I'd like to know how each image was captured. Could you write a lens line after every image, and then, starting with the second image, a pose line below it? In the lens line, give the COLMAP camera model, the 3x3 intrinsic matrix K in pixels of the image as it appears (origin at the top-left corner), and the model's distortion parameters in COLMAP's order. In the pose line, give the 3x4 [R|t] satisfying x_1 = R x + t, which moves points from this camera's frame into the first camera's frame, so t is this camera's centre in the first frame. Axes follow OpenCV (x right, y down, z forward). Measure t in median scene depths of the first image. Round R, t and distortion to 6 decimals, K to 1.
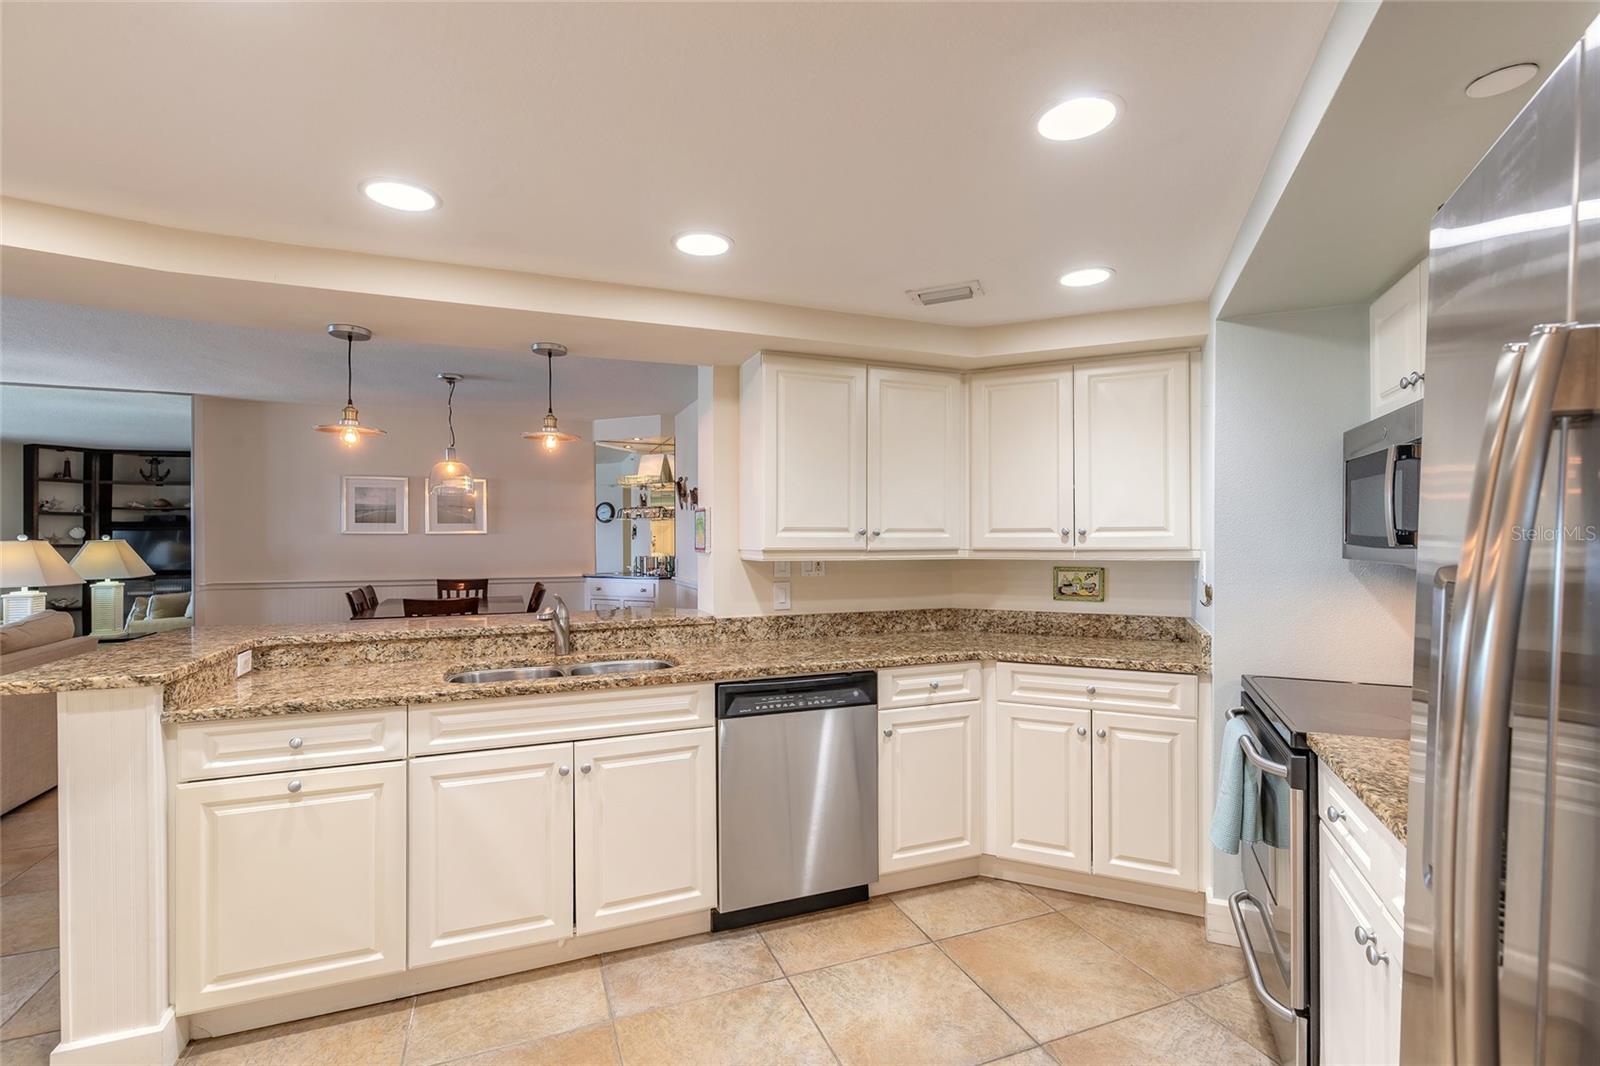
lens RADIAL K [[720.8, 0, 796.2], [0, 720.8, 539.2], [0, 0, 1]] dist [0.008203, -0.001078]
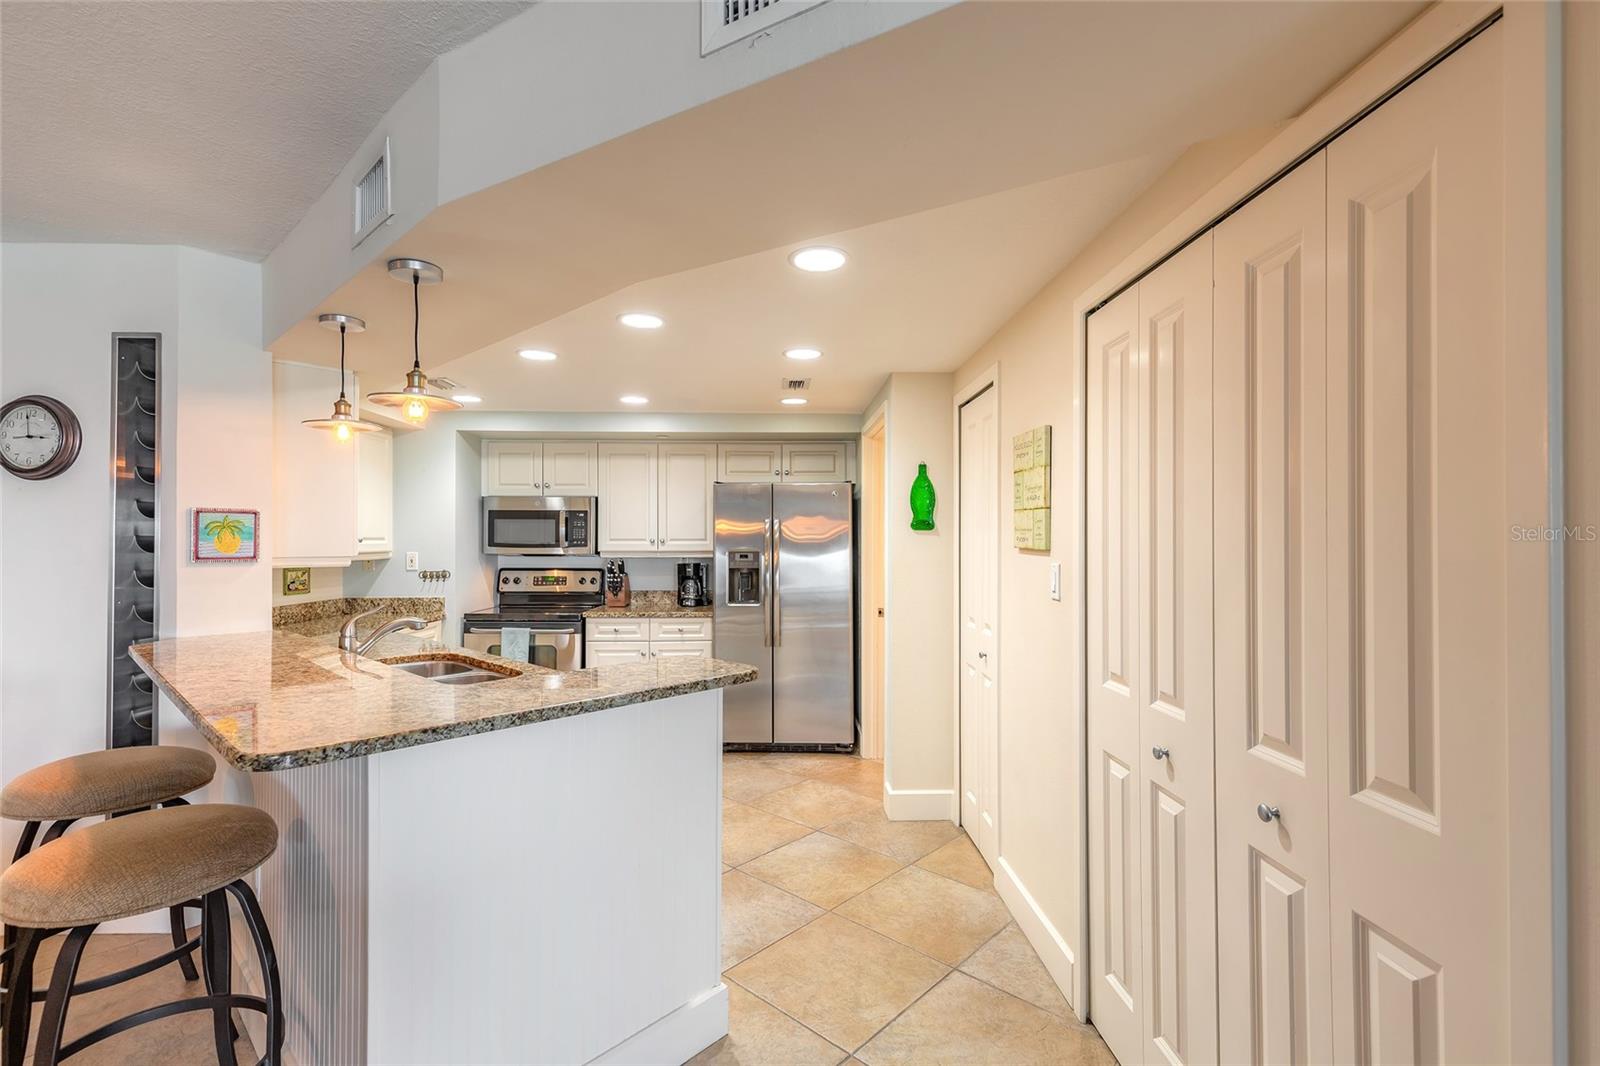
lens RADIAL K [[720.8, 0, 796.2], [0, 720.8, 539.2], [0, 0, 1]] dist [0.008203, -0.001078]
pose [[-0.426580, 0.006496, 0.904426, -1.139127], [0.003758, 0.999978, -0.005410, -0.001246], [-0.904442, 0.001091, -0.426596, 0.748348]]
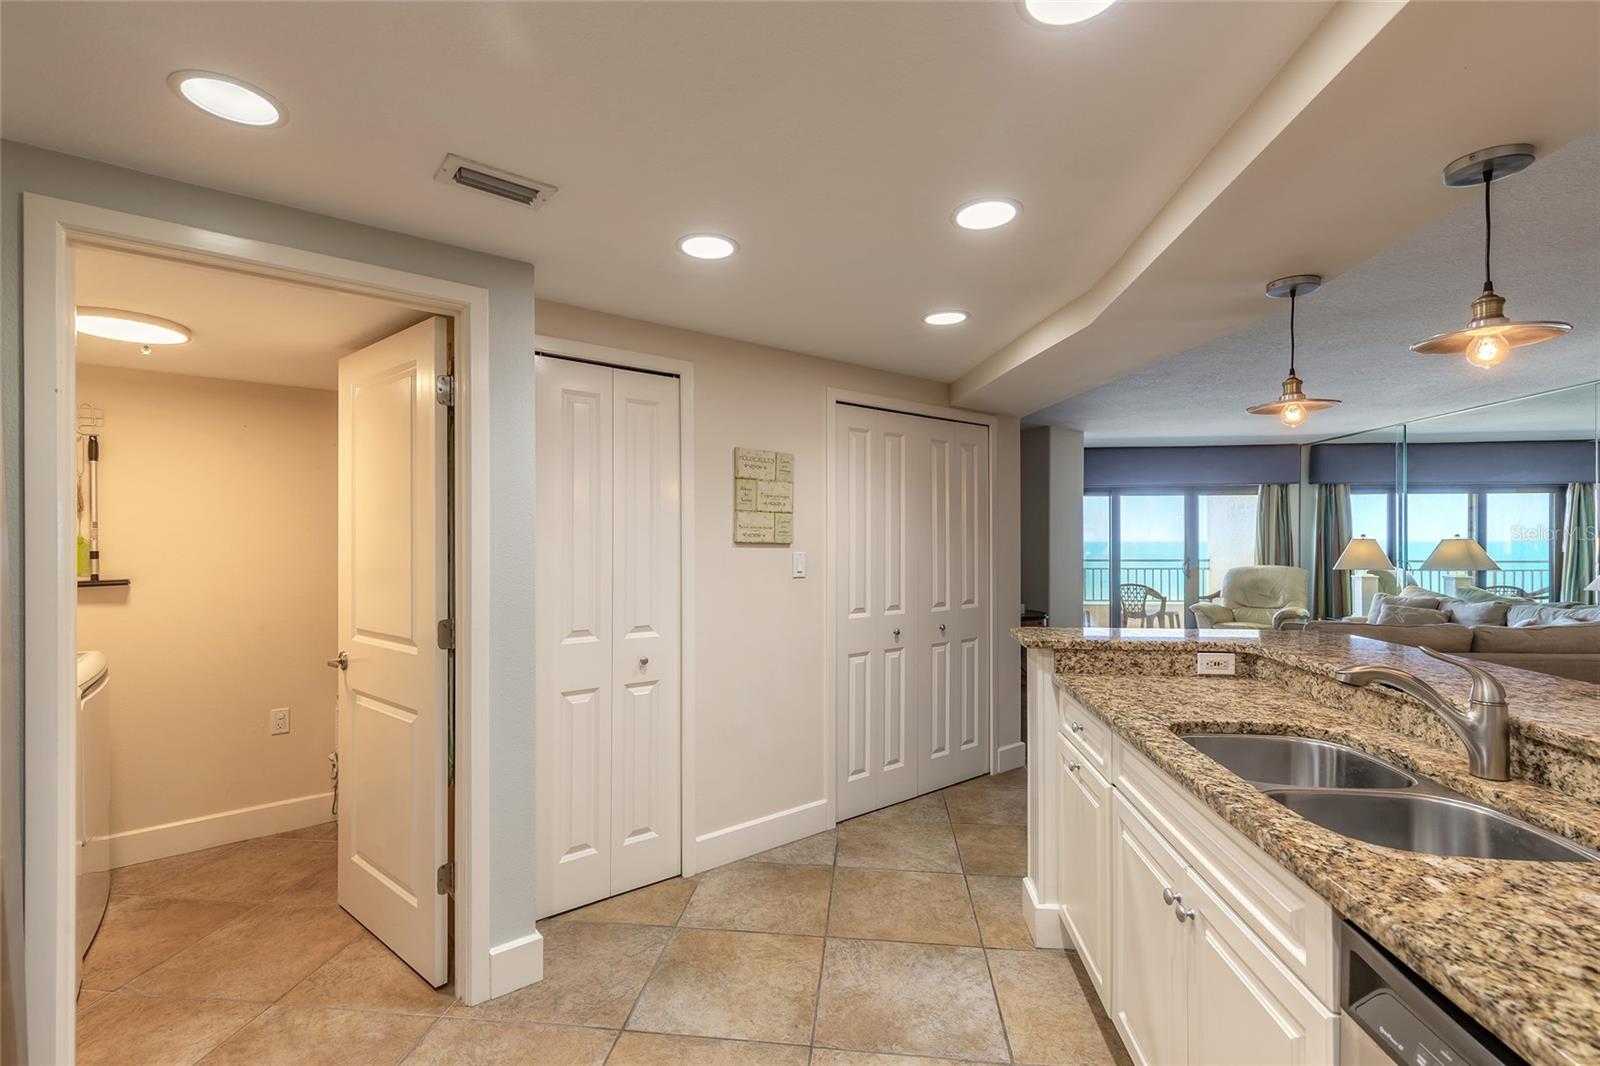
lens RADIAL K [[720.8, 0, 796.2], [0, 720.8, 539.2], [0, 0, 1]] dist [0.008203, -0.001078]
pose [[-0.467582, 0.002844, -0.883945, 0.282461], [-0.001433, 0.999991, 0.003976, -0.003124], [0.883949, 0.003125, -0.467573, 0.689595]]
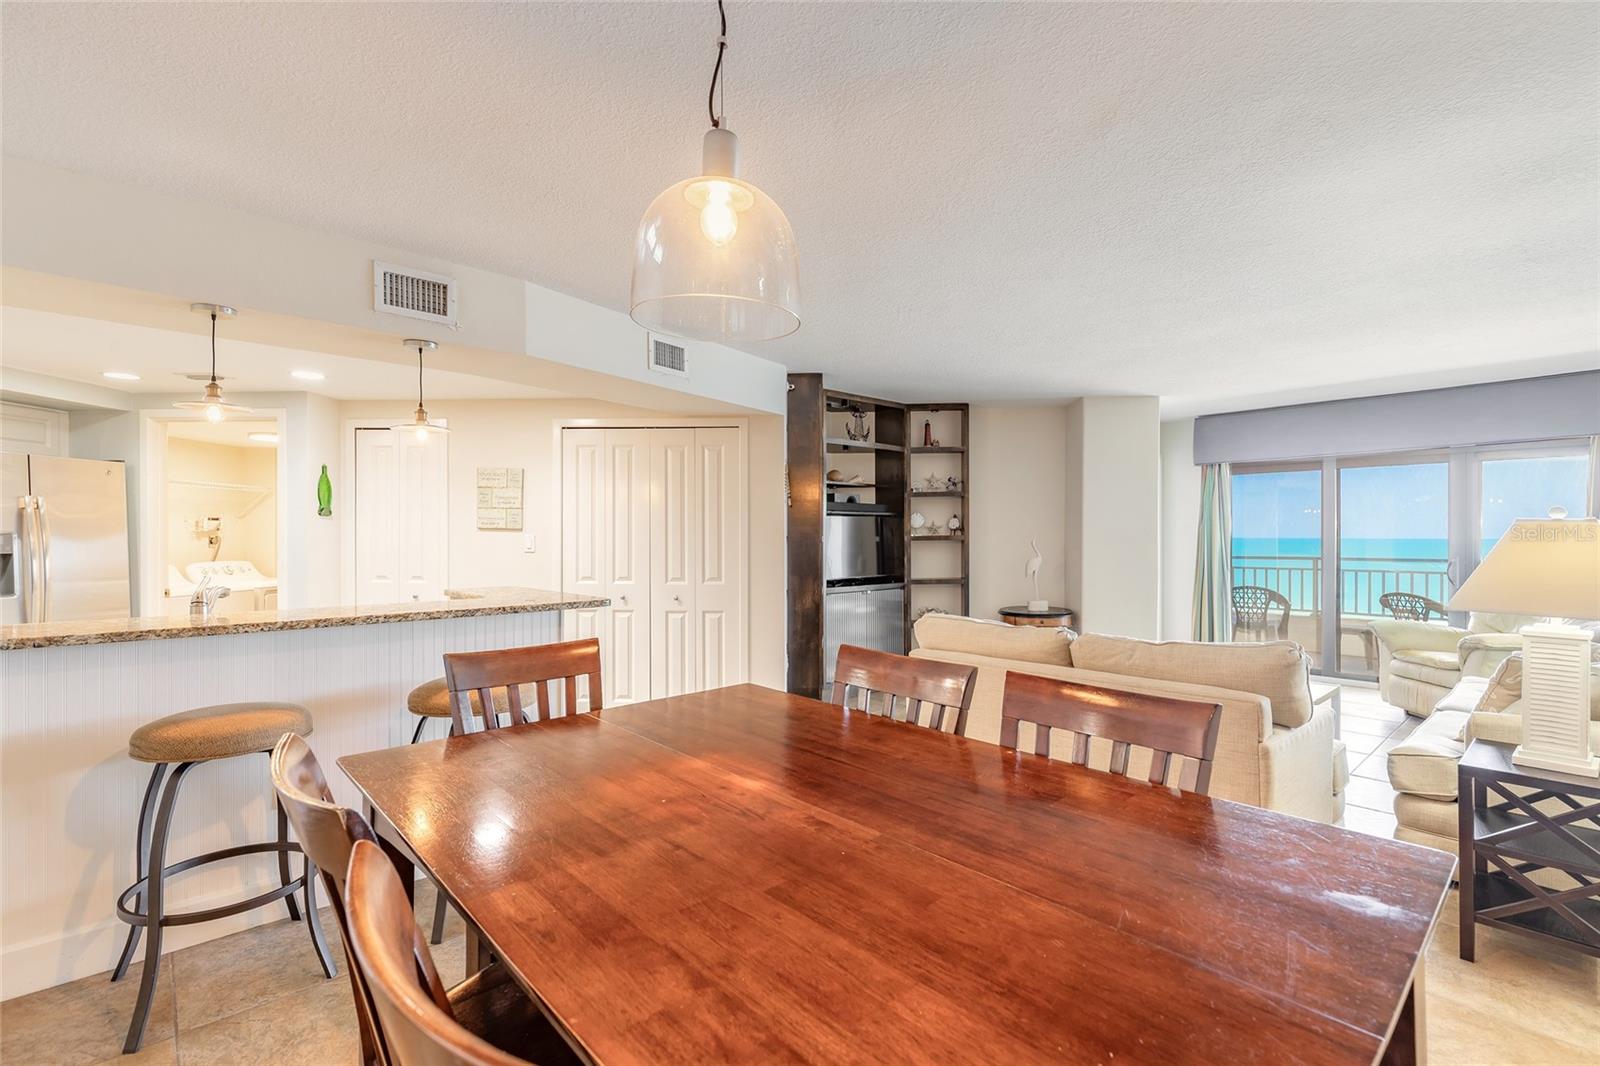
lens RADIAL K [[720.8, 0, 796.2], [0, 720.8, 539.2], [0, 0, 1]] dist [0.008203, -0.001078]
pose [[-0.934868, 0.003648, -0.354976, -0.597873], [0.000402, 0.999957, 0.009217, 0.014366], [0.354995, 0.008474, -0.934830, 1.800748]]
